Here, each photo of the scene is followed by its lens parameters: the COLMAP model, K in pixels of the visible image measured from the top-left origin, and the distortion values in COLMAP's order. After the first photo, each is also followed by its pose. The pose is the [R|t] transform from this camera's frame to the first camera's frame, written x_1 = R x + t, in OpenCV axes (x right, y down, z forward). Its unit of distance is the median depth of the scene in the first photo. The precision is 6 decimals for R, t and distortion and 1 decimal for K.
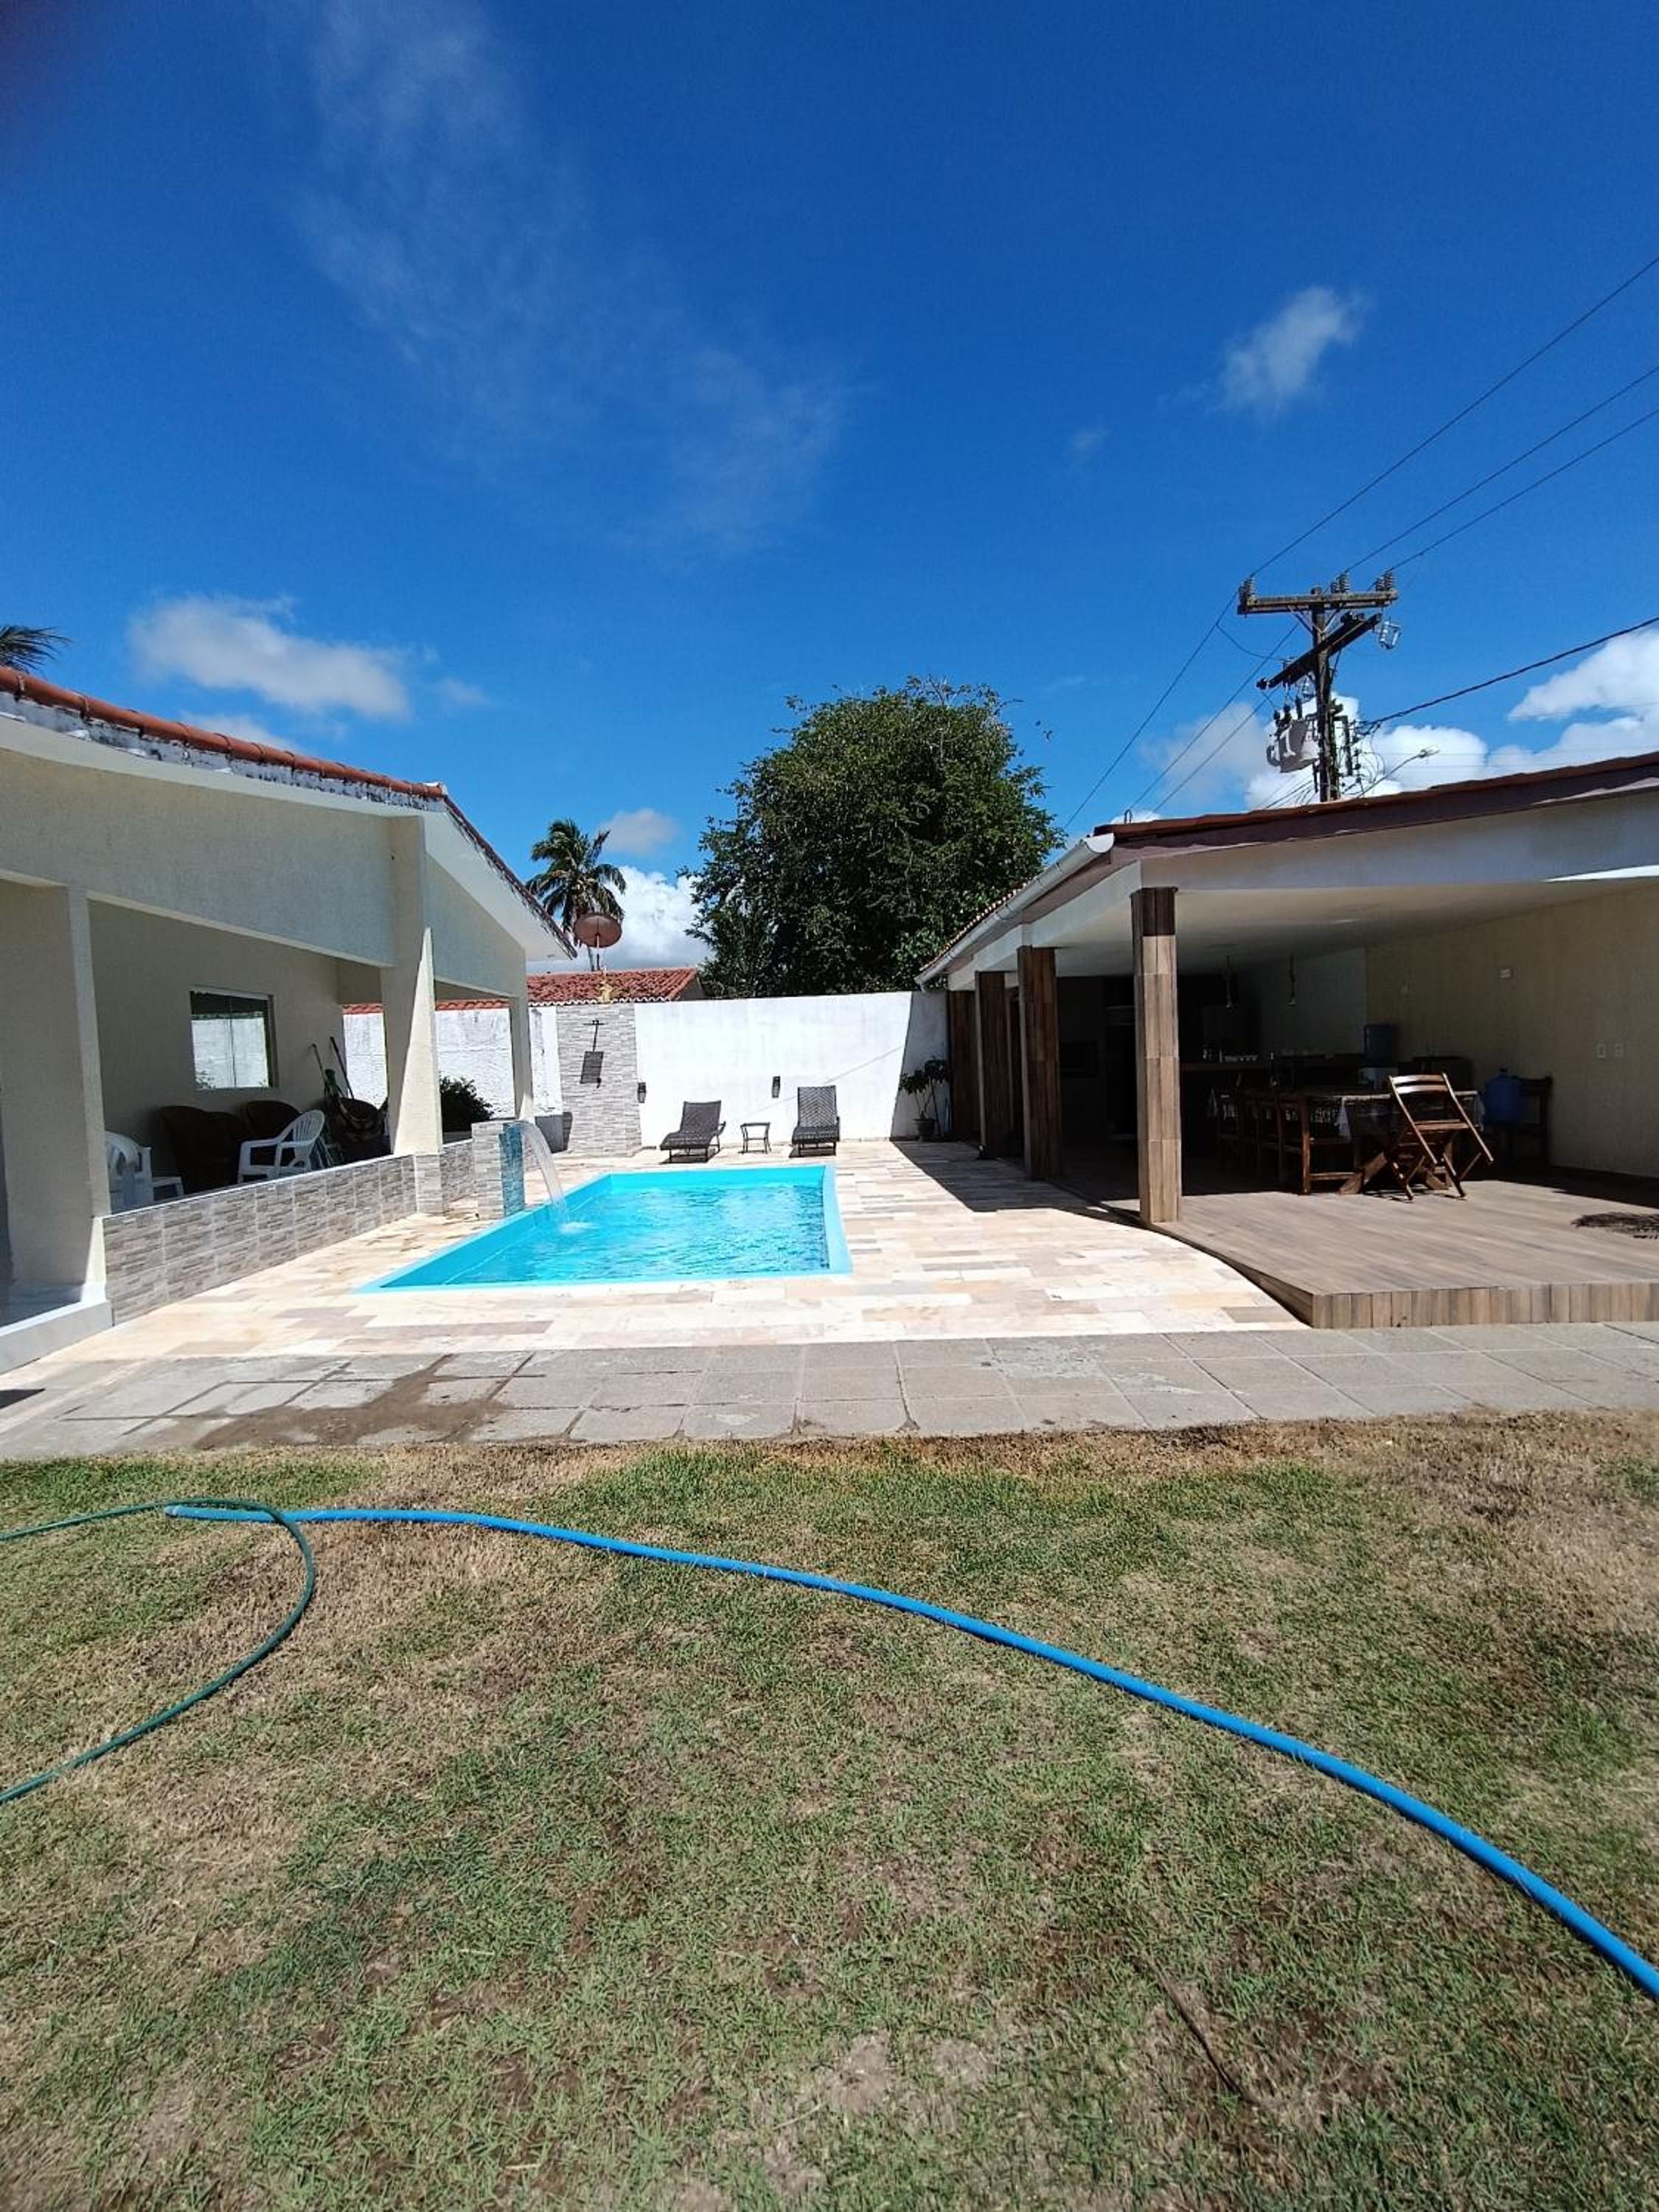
lens RADIAL K [[1002.9, 0, 838.8], [0, 1002.9, 1119.1], [0, 0, 1]] dist [-0.036095, 0.026972]
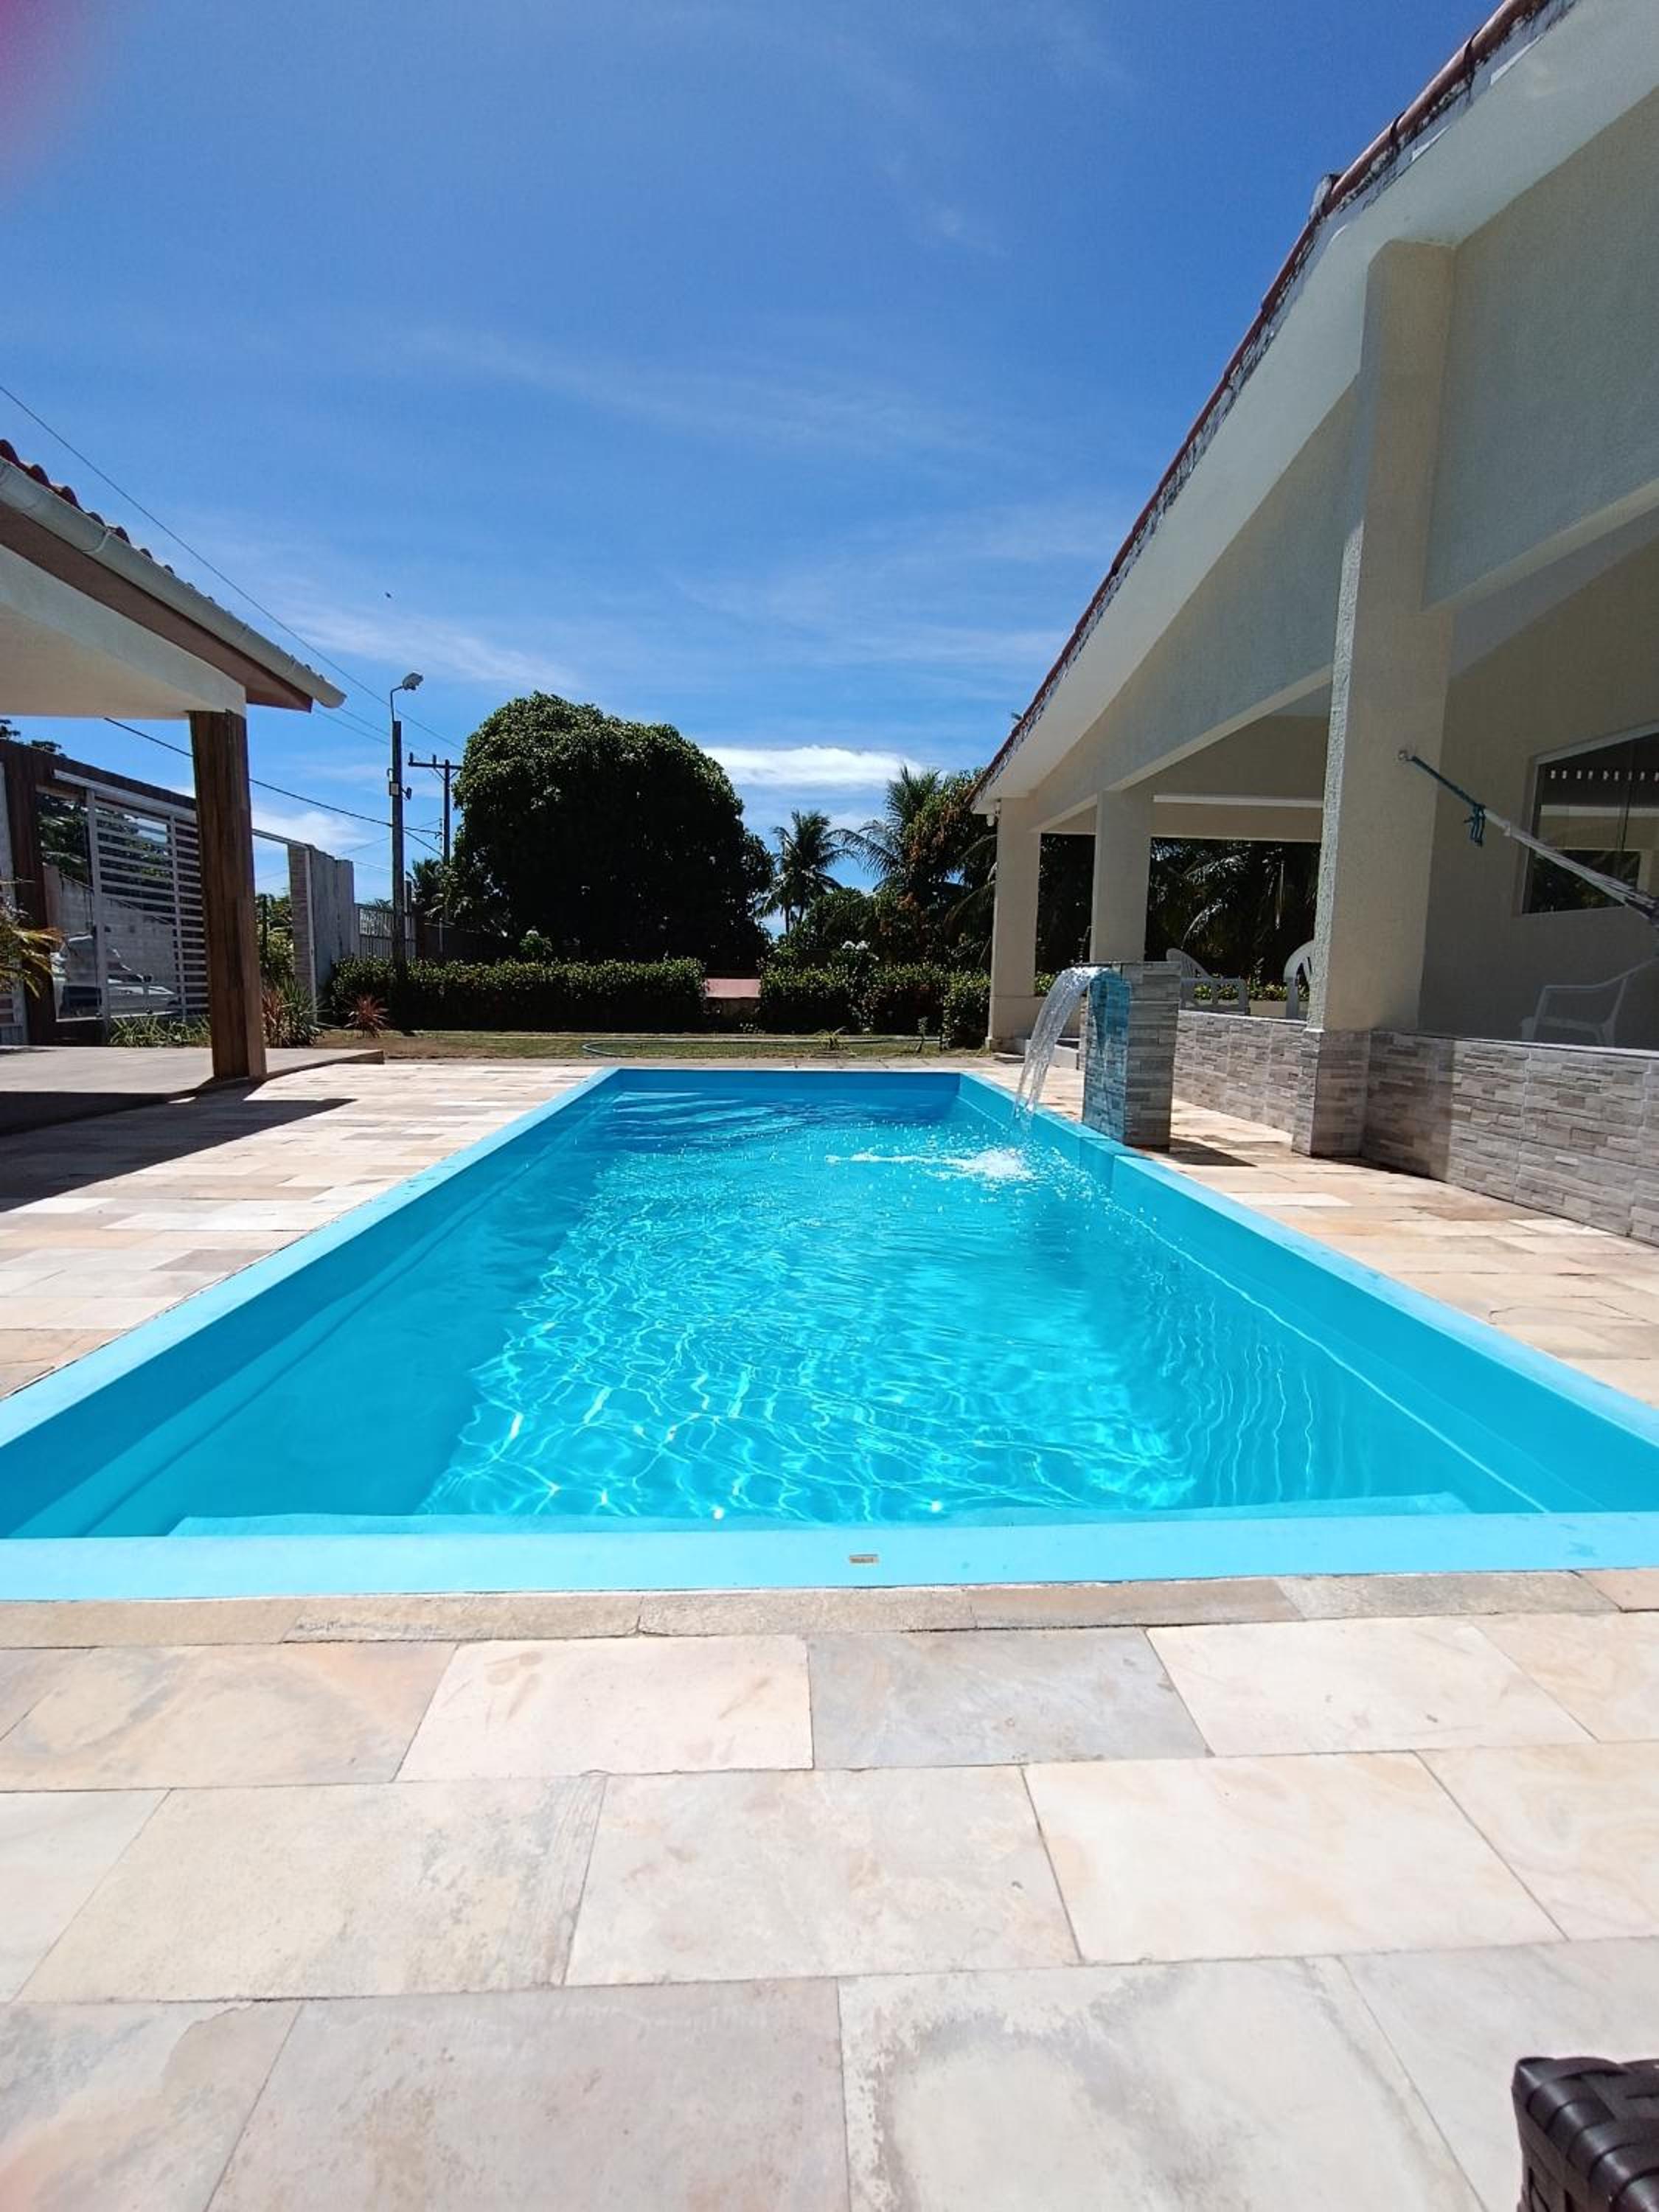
lens RADIAL K [[1006.6, 0, 832.9], [0, 1006.6, 1114.5], [0, 0, 1]] dist [-0.023918, 0.011581]
pose [[-0.999094, 0.026354, -0.033409, -0.548756], [0.019657, 0.982174, 0.186945, -0.069525], [0.037740, 0.186119, -0.981802, 5.233923]]
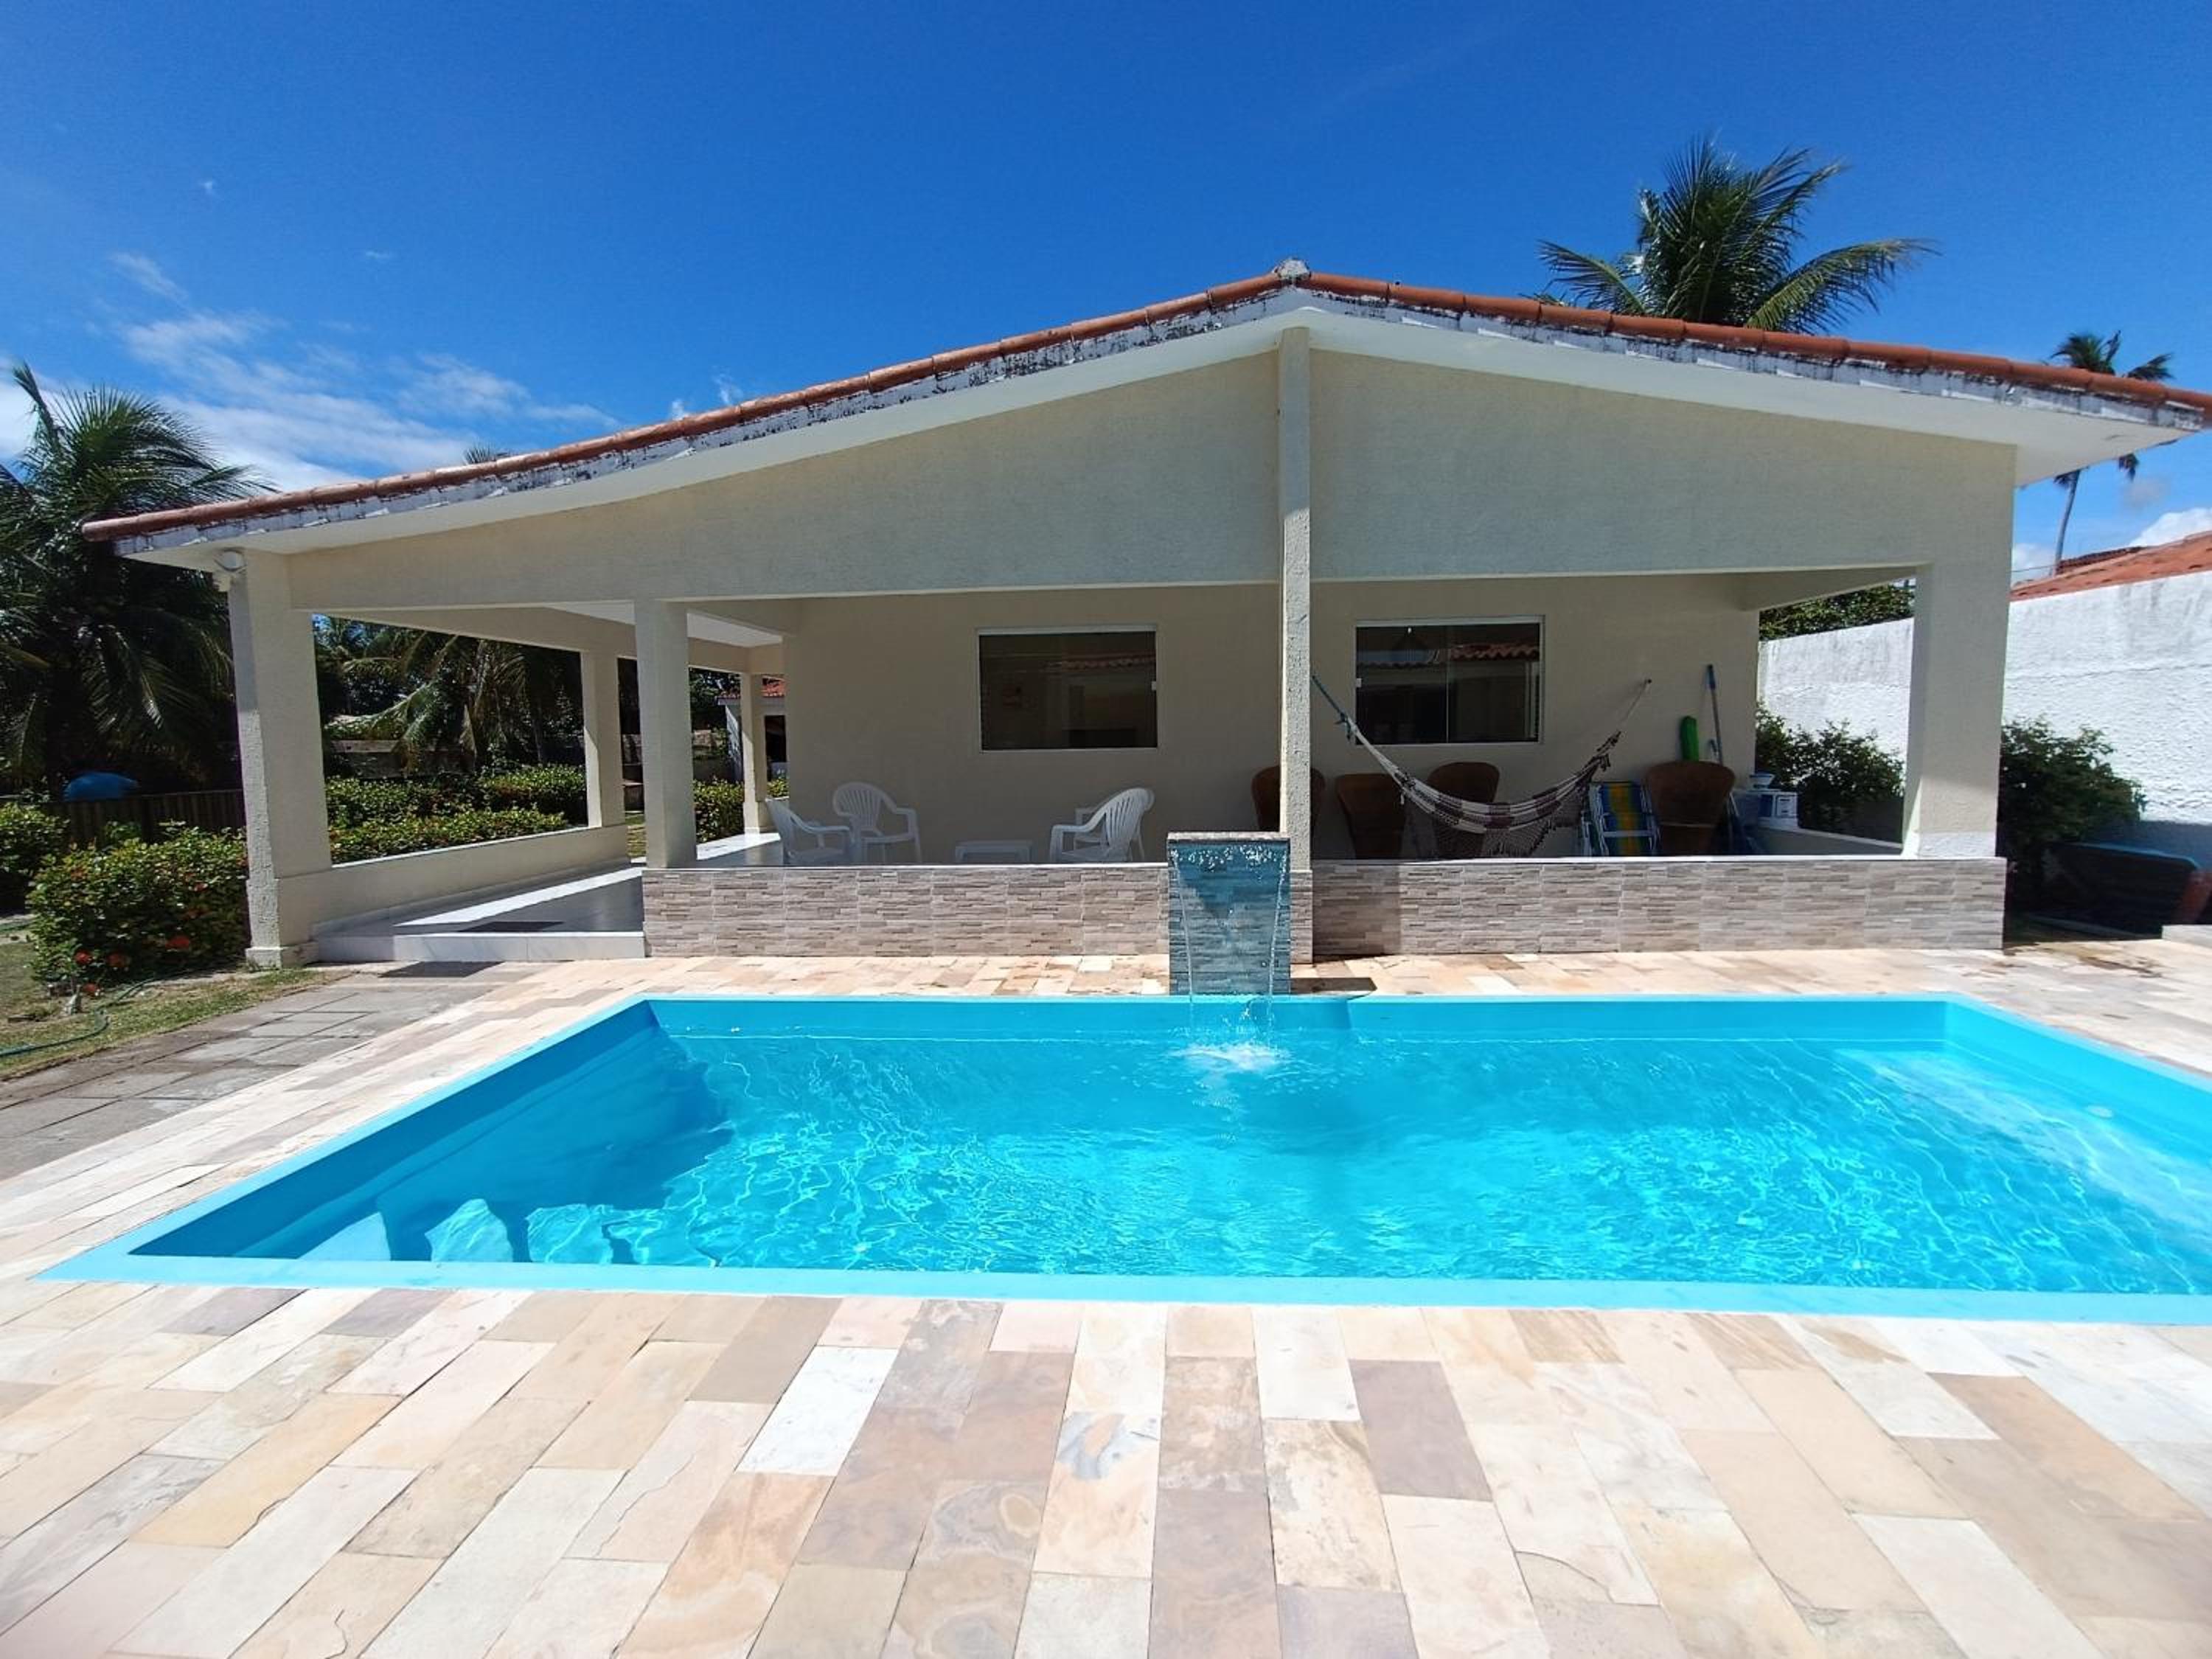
lens RADIAL K [[1008.8, 0, 1106.0], [0, 1008.8, 829.5], [0, 0, 1]] dist [-0.036149, 0.033027]
pose [[-0.089764, 0.131475, -0.987247, 0.860619], [-0.027215, 0.990555, 0.134390, -0.266334], [0.995591, 0.038931, -0.085338, 3.331857]]
